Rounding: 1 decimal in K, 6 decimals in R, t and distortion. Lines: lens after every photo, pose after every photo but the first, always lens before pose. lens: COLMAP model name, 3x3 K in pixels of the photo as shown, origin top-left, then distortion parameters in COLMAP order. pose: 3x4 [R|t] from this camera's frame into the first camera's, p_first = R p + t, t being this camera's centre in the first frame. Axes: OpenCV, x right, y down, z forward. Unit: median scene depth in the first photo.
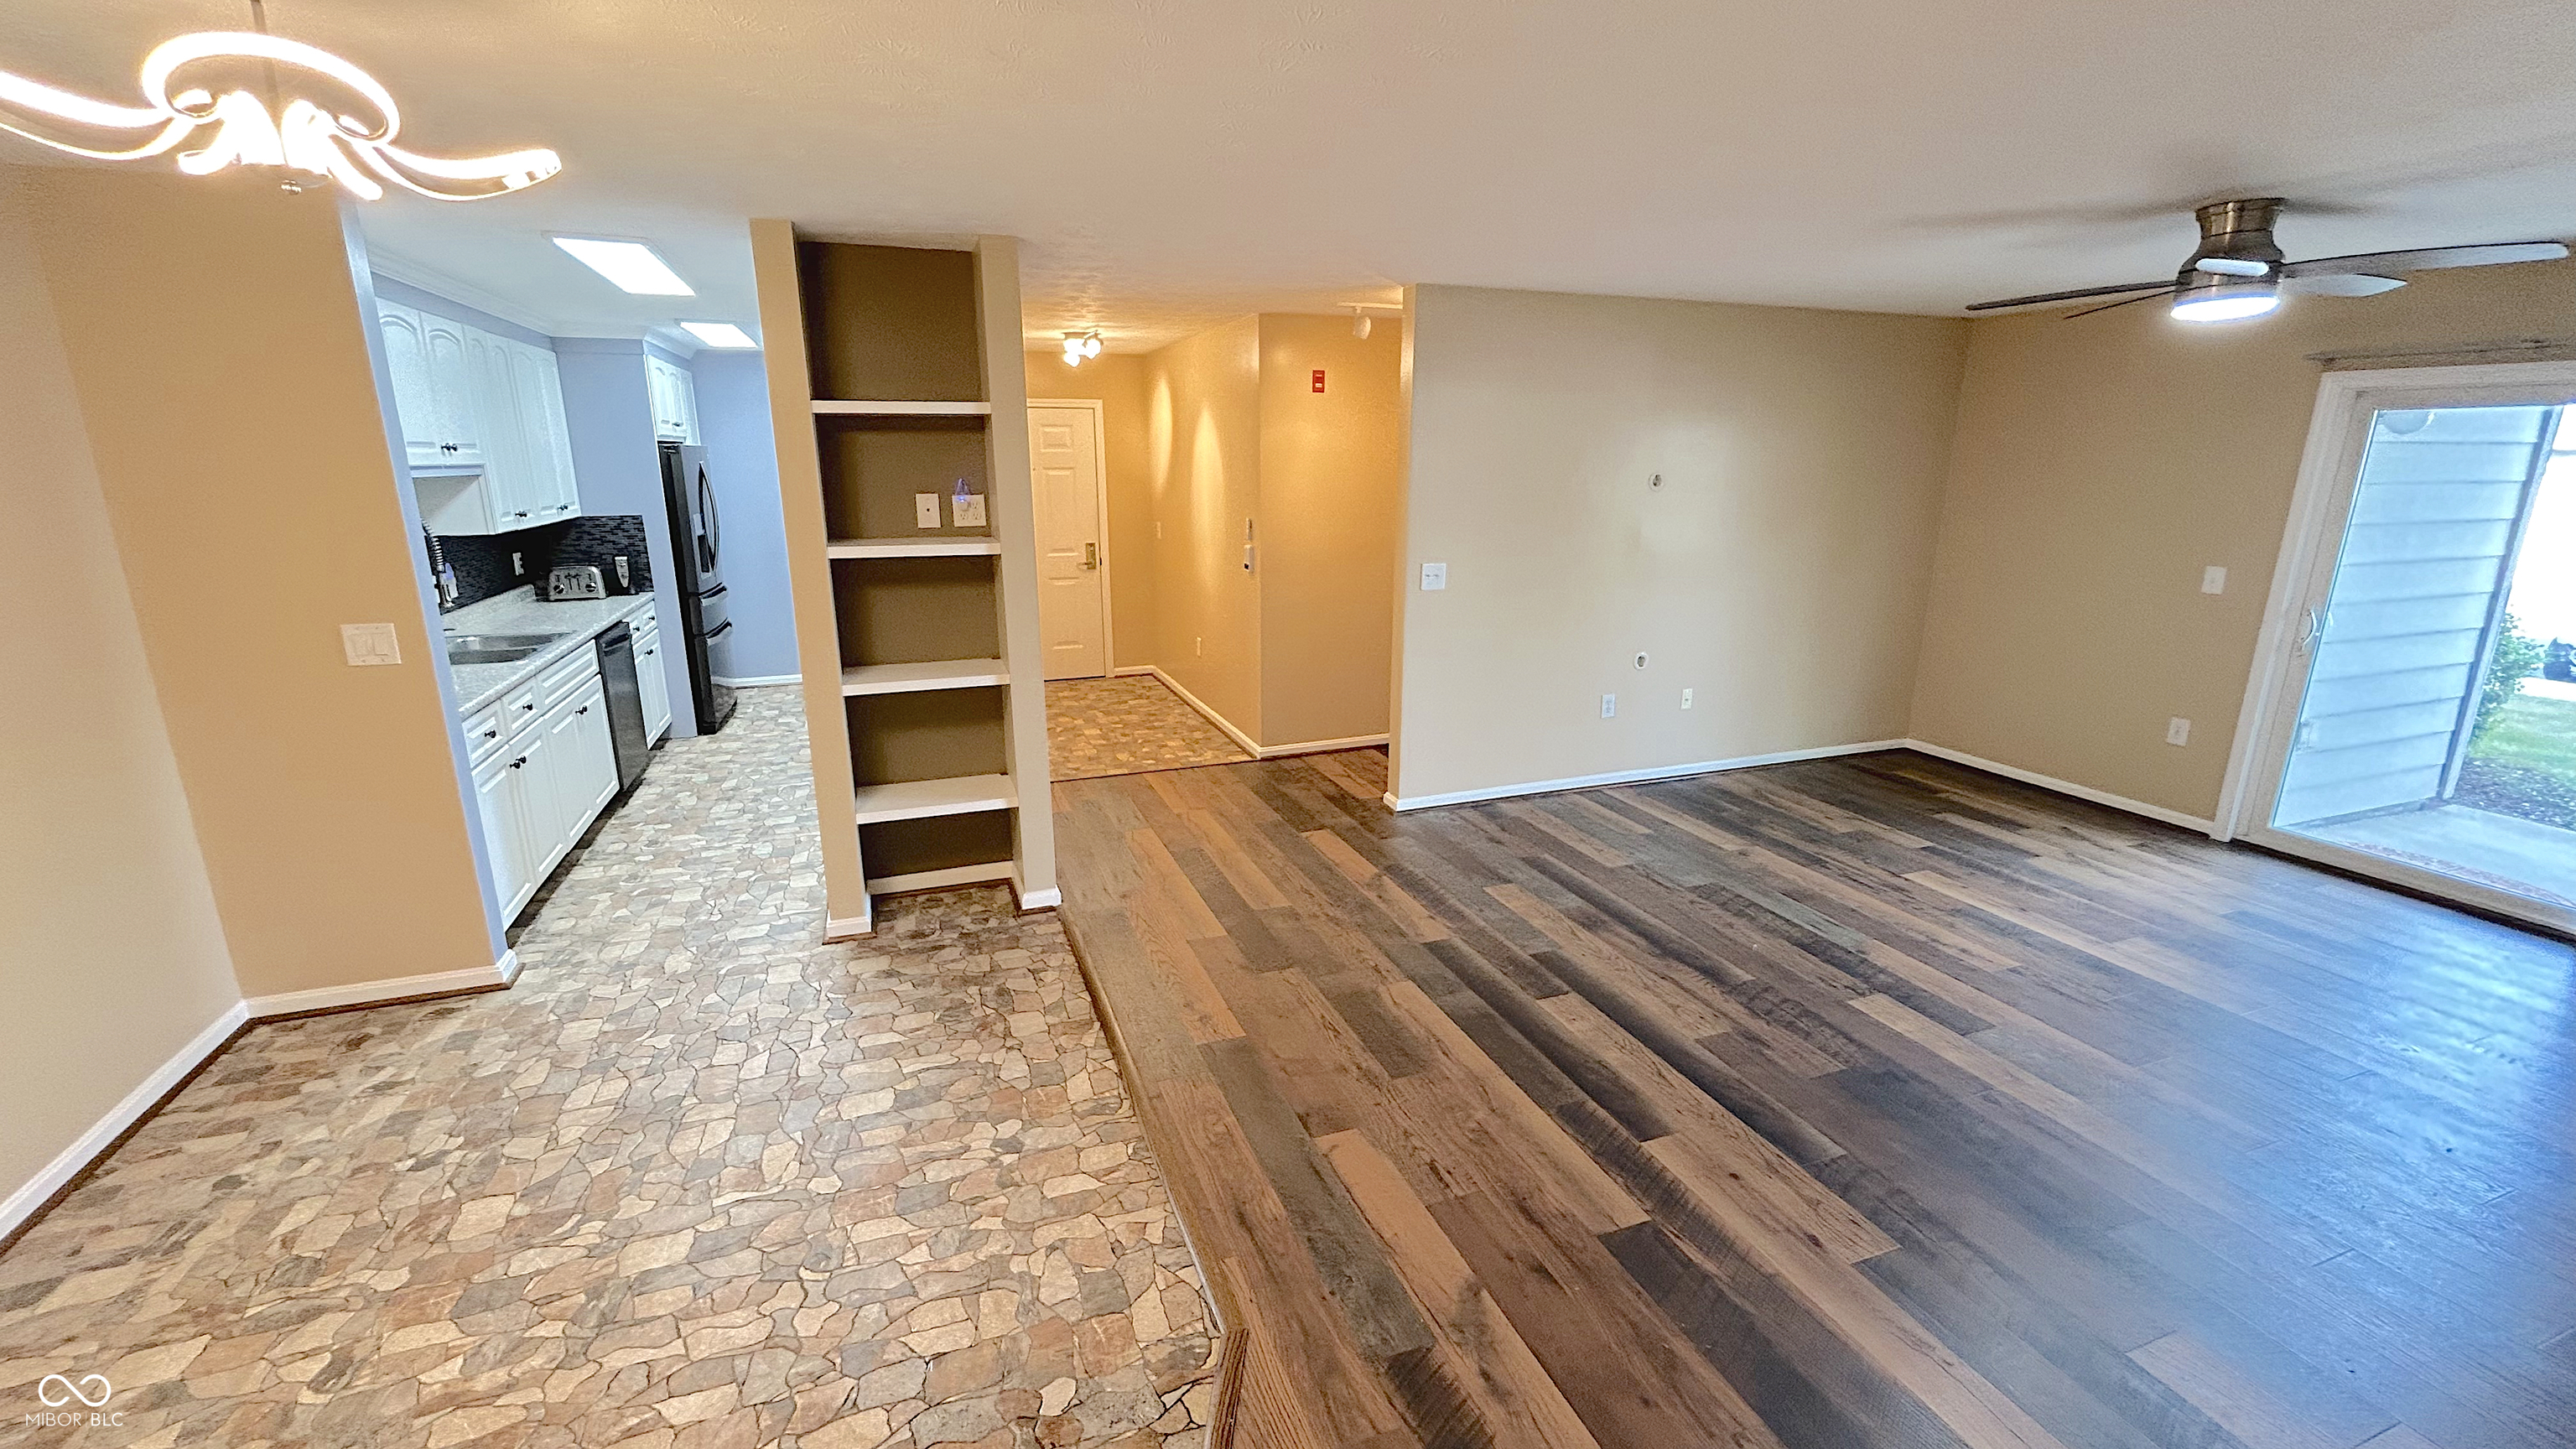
lens RADIAL K [[1048.4, 0, 1277.4], [0, 1048.4, 723.7], [0, 0, 1]] dist [0.001262, 0.000313]
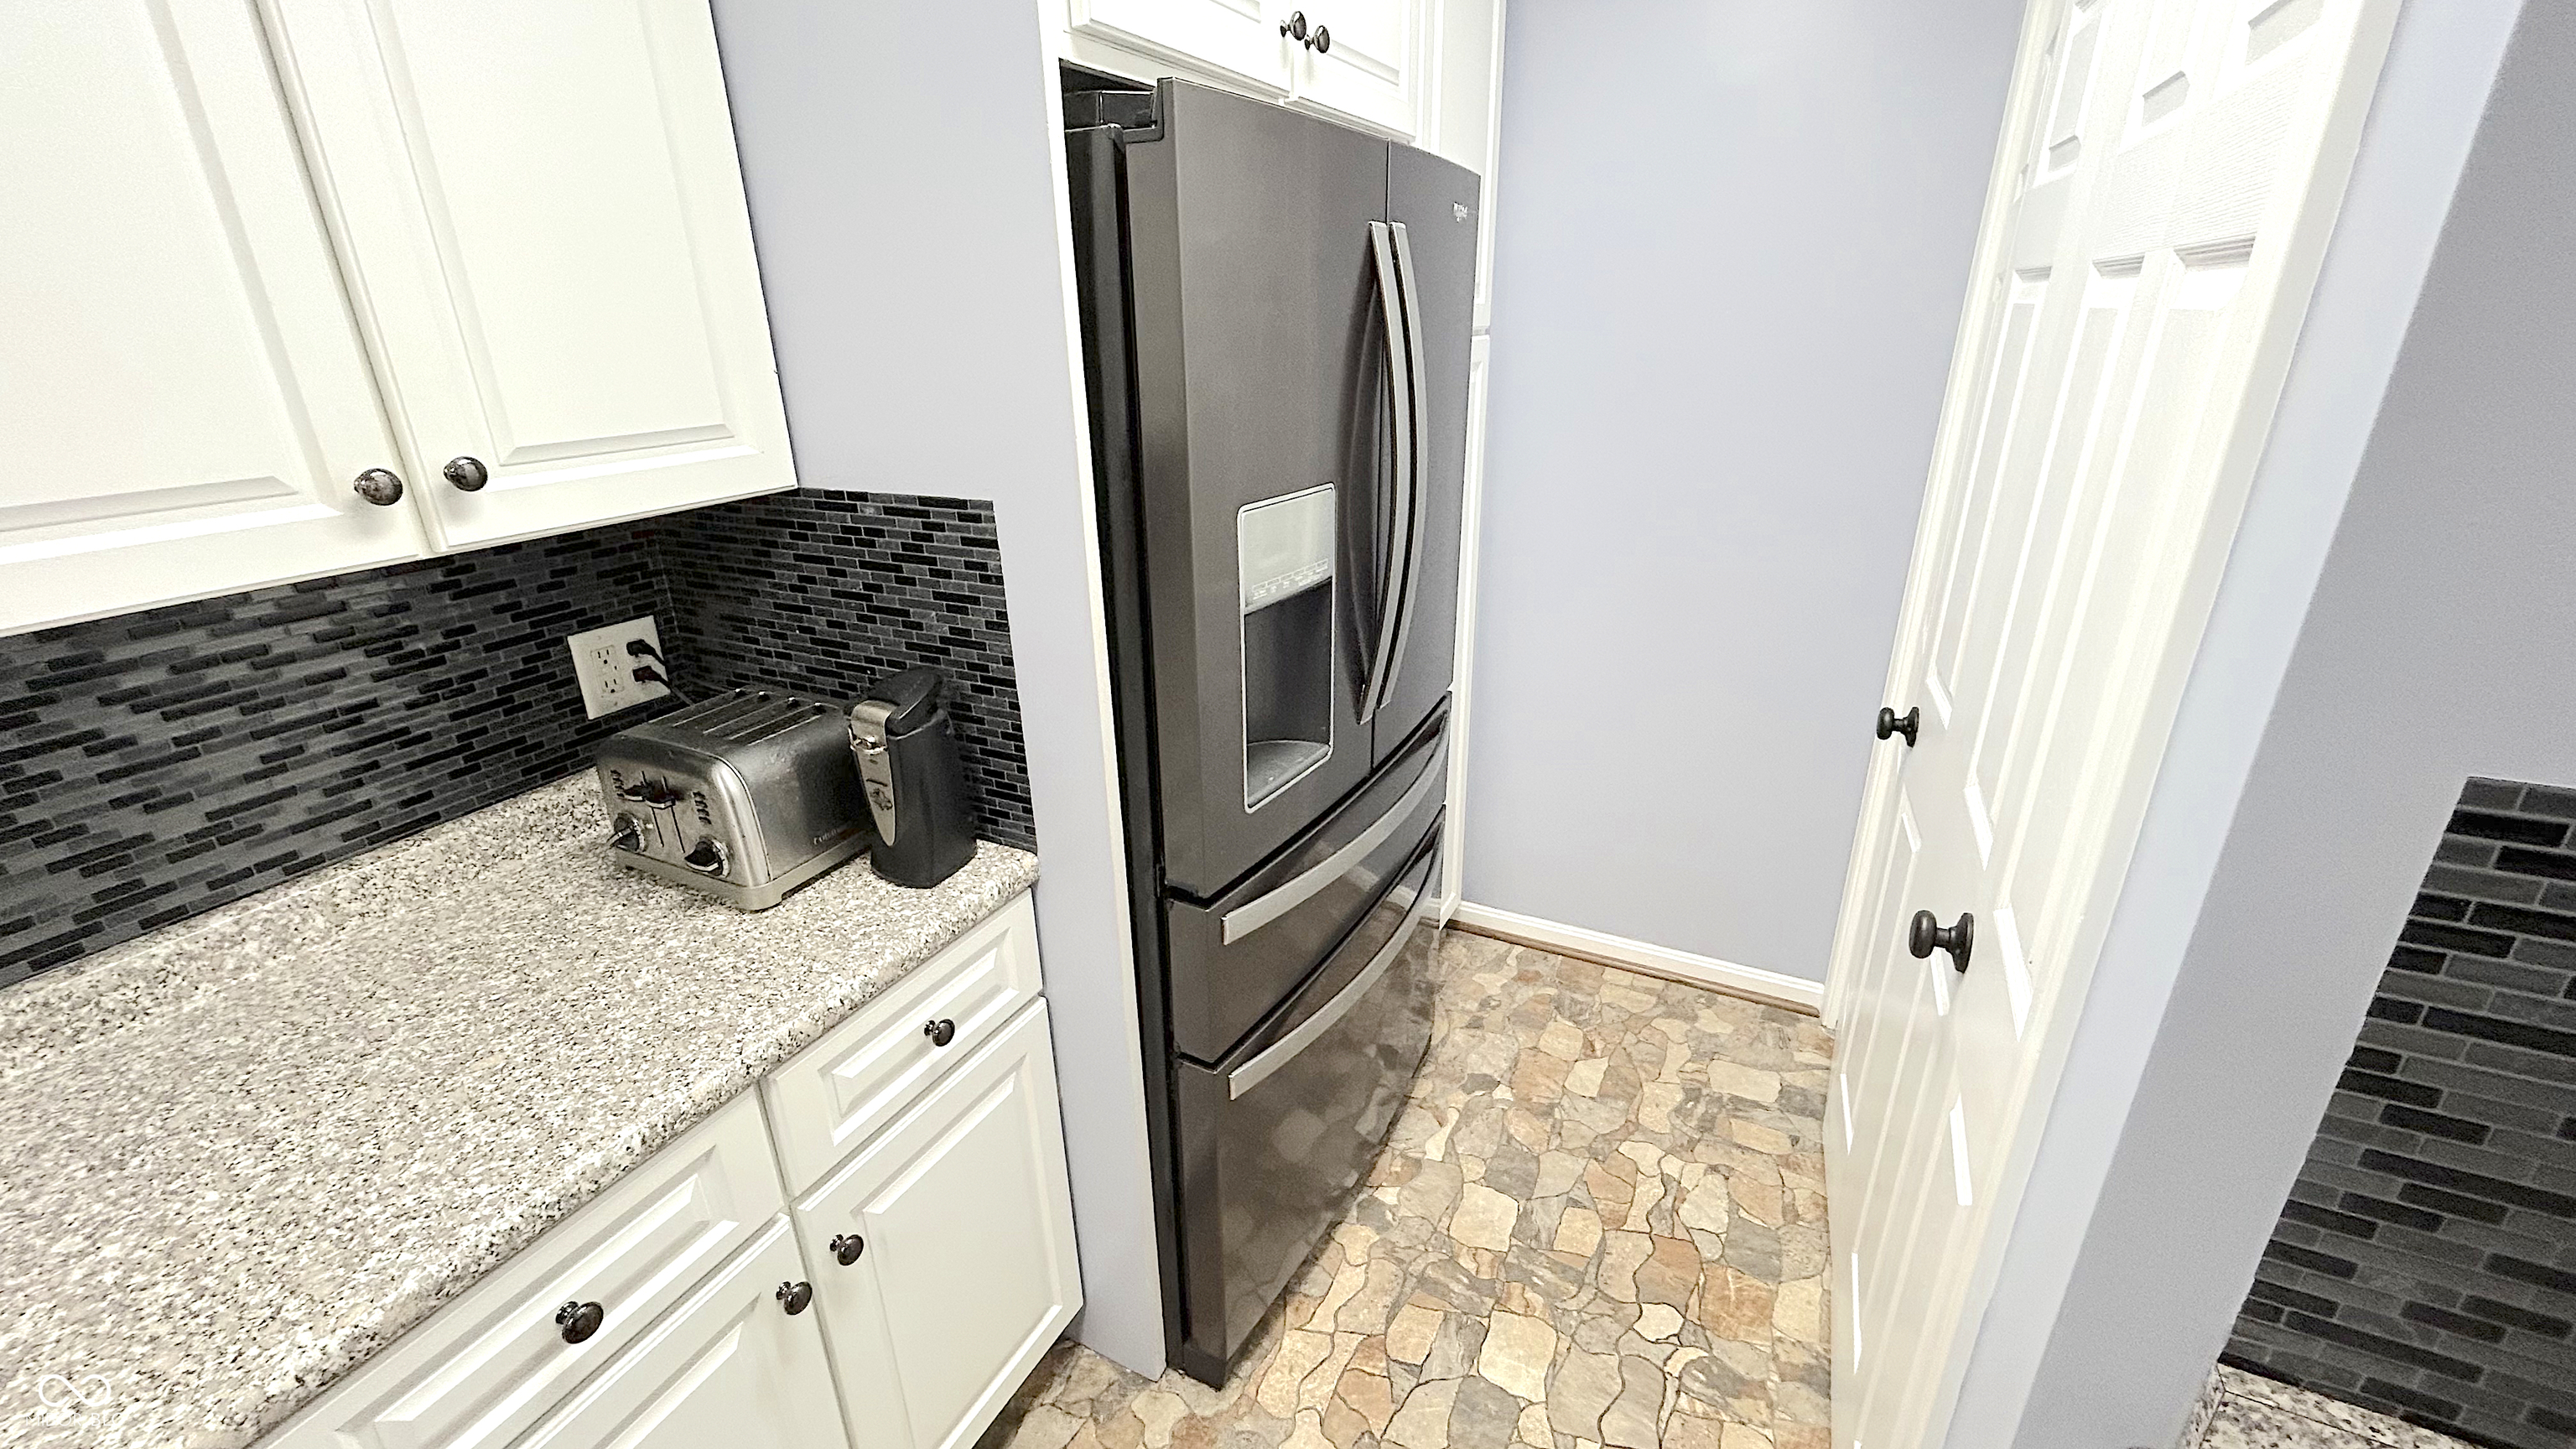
lens RADIAL K [[1048.4, 0, 1282.9], [0, 1048.4, 725.2], [0, 0, 1]] dist [0.001262, 0.000313]
pose [[0.686338, 0.256791, -0.680440, -0.433488], [-0.164966, 0.966174, 0.198228, -0.208568], [0.708327, -0.023802, 0.705483, 0.912960]]
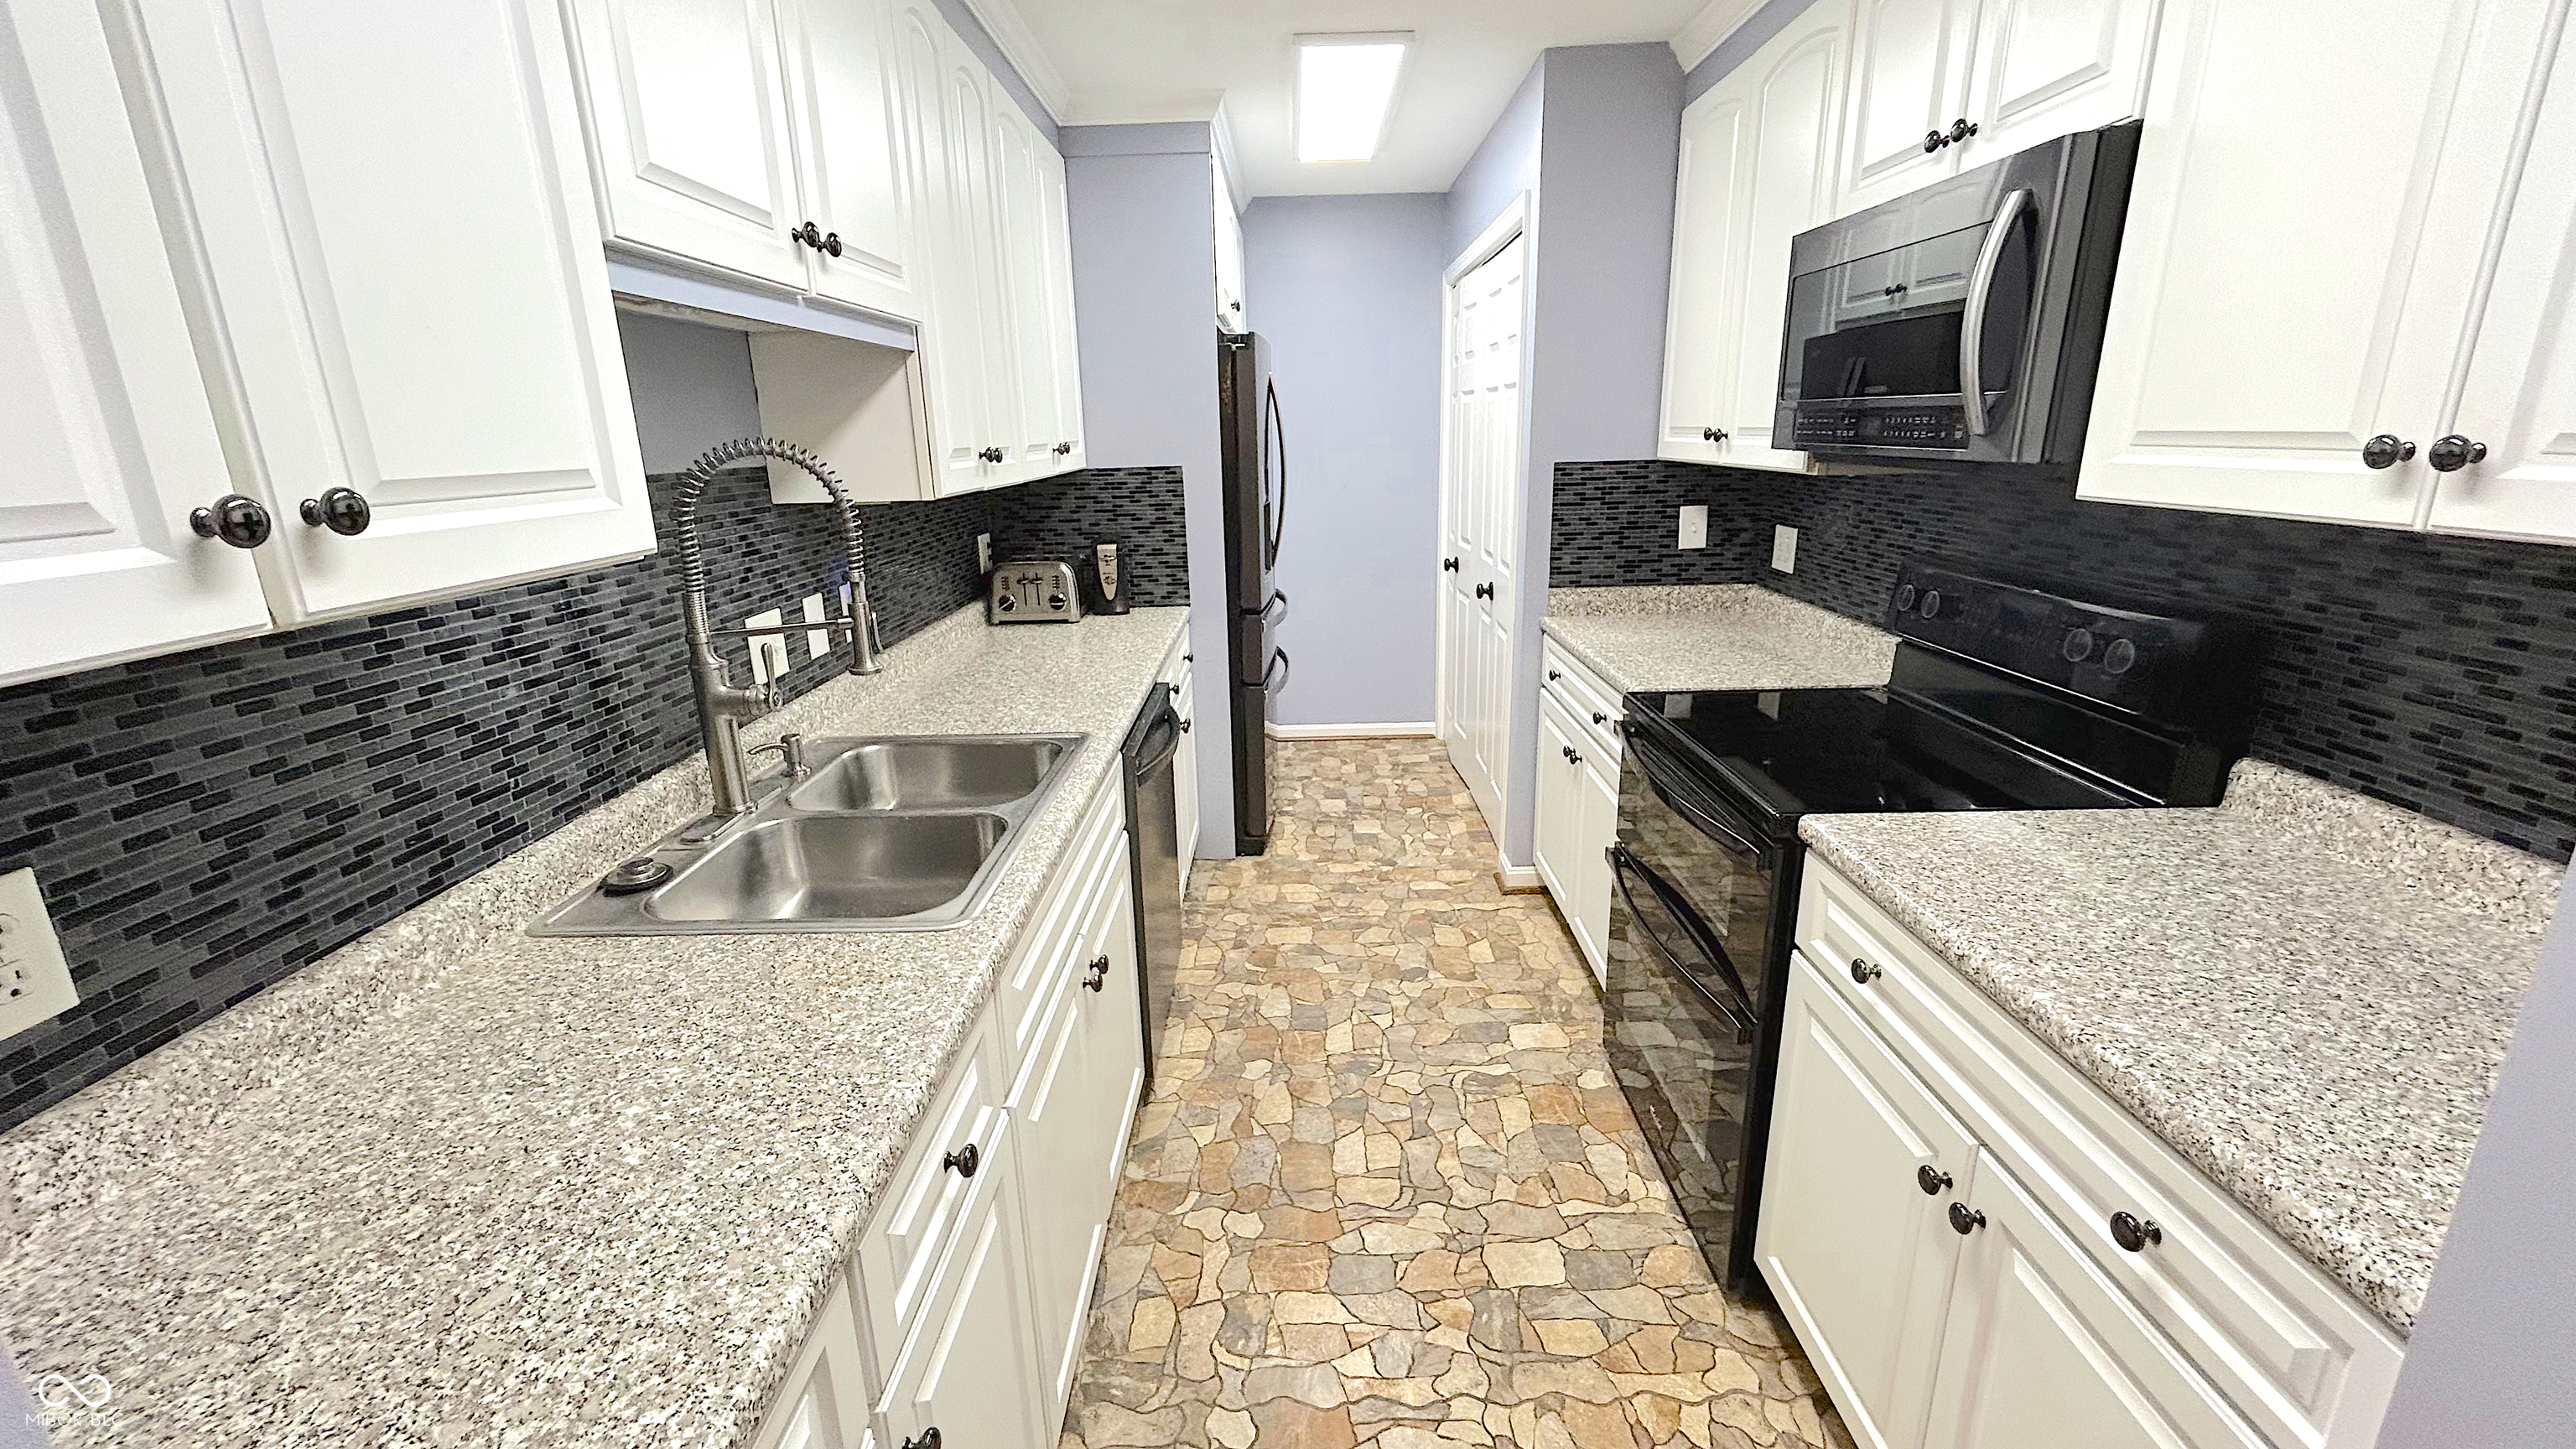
lens RADIAL K [[1048.4, 0, 1281.4], [0, 1048.4, 723.8], [0, 0, 1]] dist [0.001262, 0.000313]
pose [[0.936398, 0.074746, -0.342888, -0.366639], [-0.064434, 0.997063, 0.041384, -0.092762], [0.344975, -0.016658, 0.938464, 0.513833]]
